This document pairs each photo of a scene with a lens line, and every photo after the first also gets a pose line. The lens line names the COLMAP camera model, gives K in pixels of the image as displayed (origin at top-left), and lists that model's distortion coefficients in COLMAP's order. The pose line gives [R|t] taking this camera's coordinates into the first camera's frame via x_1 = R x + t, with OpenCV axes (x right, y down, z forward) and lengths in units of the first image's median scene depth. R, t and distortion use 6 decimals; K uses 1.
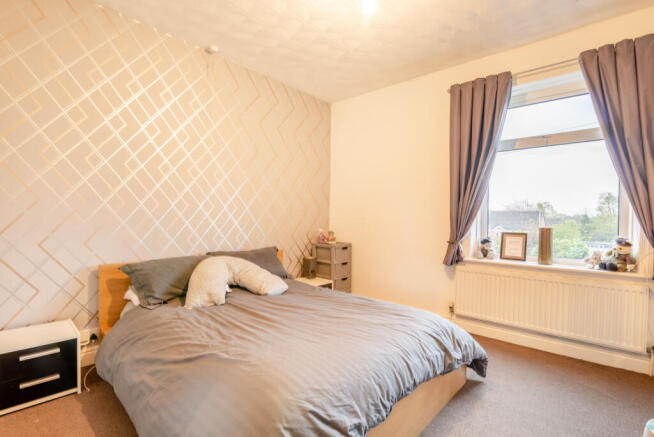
lens RADIAL K [[325.1, 0, 327.0], [0, 325.1, 218.5], [0, 0, 1]] dist [-0.037737, 0.000284]
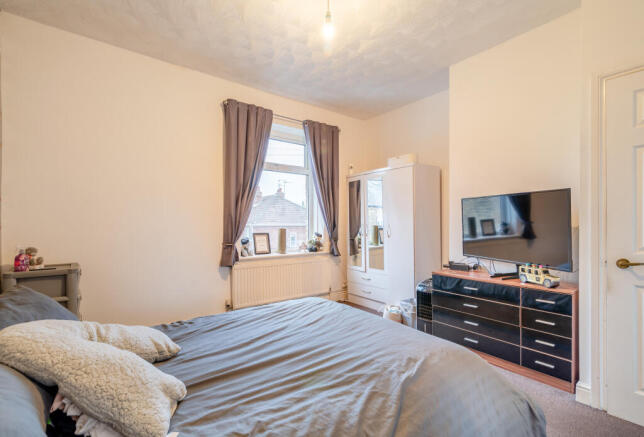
lens RADIAL K [[315.7, 0, 322.0], [0, 315.7, 218.5], [0, 0, 1]] dist [0.004051, 0.000345]
pose [[0.121292, 0.003911, 0.992609, -0.776970], [0.007470, 0.999960, -0.004853, -0.007941], [-0.992589, 0.008004, 0.121258, 0.706854]]
